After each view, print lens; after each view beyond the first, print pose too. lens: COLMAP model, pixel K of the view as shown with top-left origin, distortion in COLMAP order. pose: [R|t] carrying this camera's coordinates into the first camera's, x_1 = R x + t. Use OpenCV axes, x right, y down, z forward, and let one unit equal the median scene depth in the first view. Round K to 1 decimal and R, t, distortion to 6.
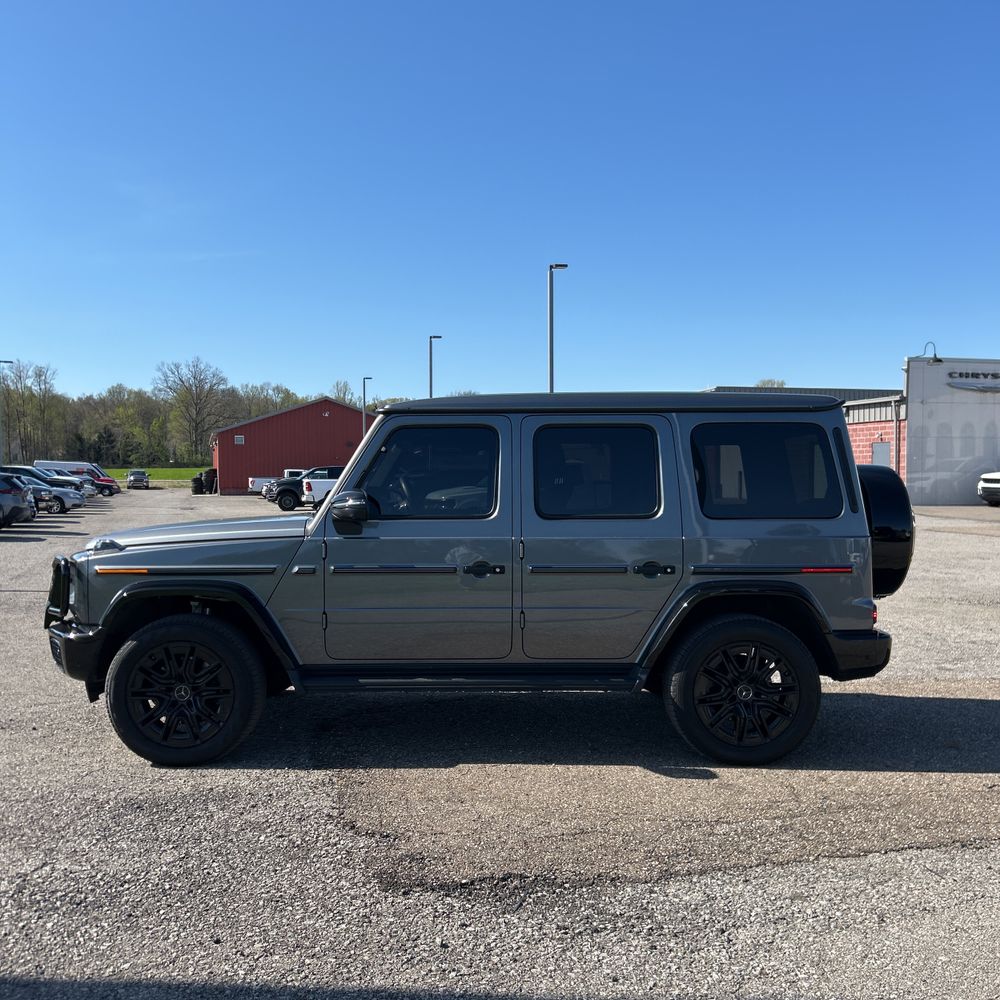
lens RADIAL K [[1018.8, 0, 500.0], [0, 1018.8, 500.0], [0, 0, 1]] dist [0.010127, 0.001373]
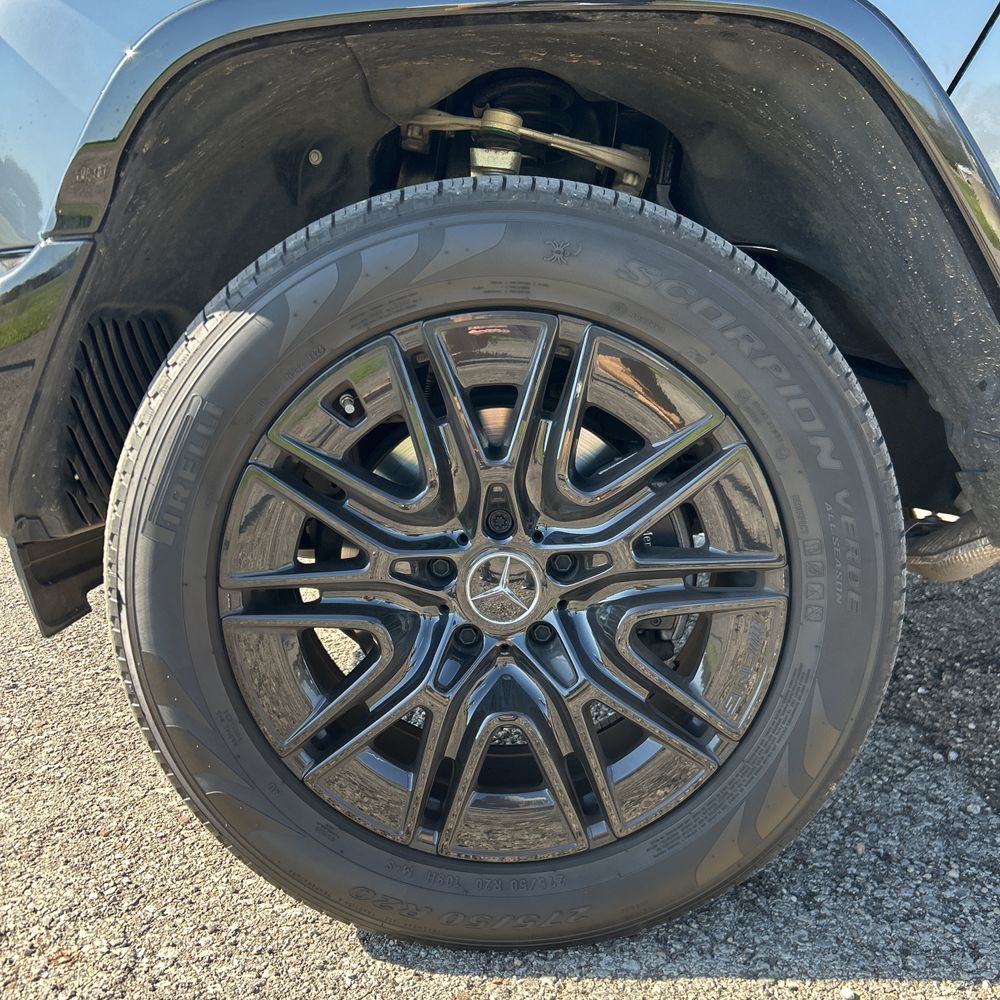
lens RADIAL K [[963.2, 0, 500.0], [0, 963.2, 500.0], [0, 0, 1]] dist [0.014171, -0.009976]
pose [[0.999424, -0.020625, -0.026938, -0.053762], [0.024771, 0.986159, 0.163944, 0.024983], [0.023184, -0.164517, 0.986102, 0.144076]]
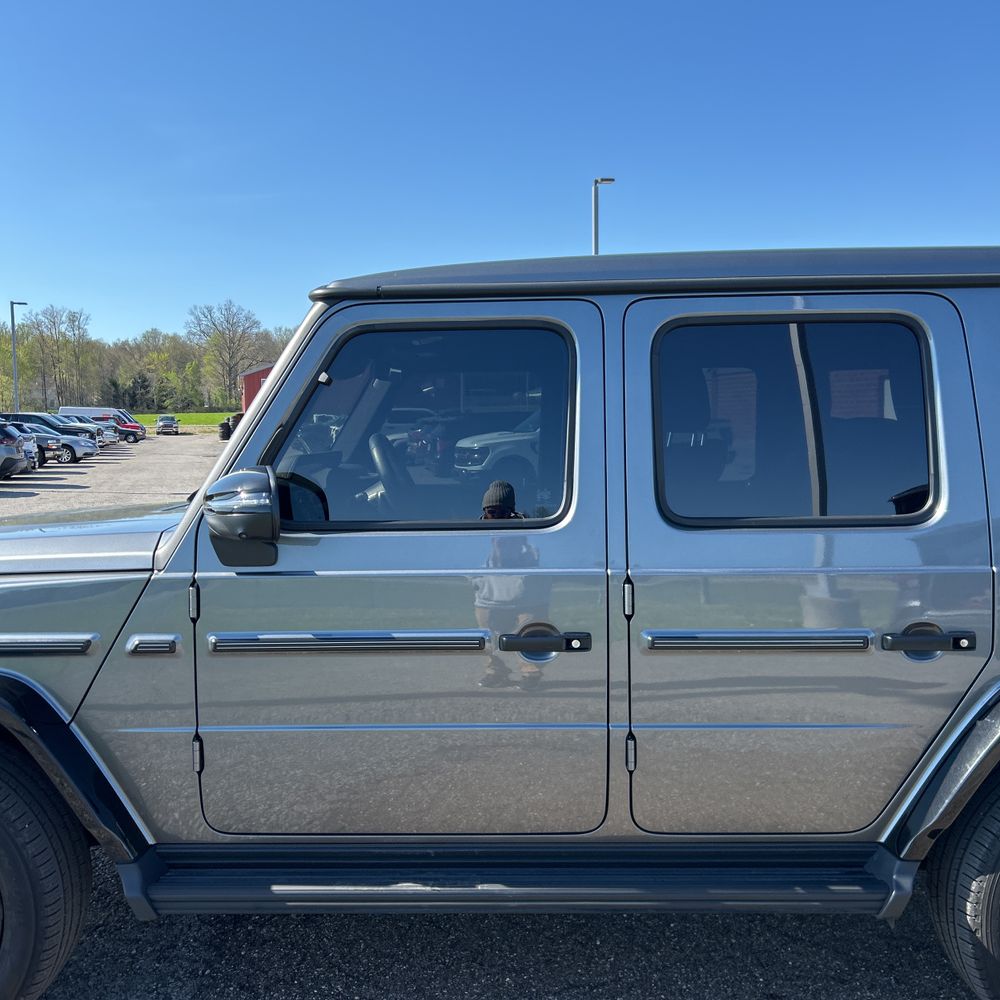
lens RADIAL K [[997.6, 0, 500.0], [0, 997.6, 500.0], [0, 0, 1]] dist [0.030154, -0.010873]
pose [[0.999328, -0.007112, -0.035948, -0.003412], [0.009215, 0.998234, 0.058680, -0.003647], [0.035467, -0.058972, 0.997629, 0.098747]]
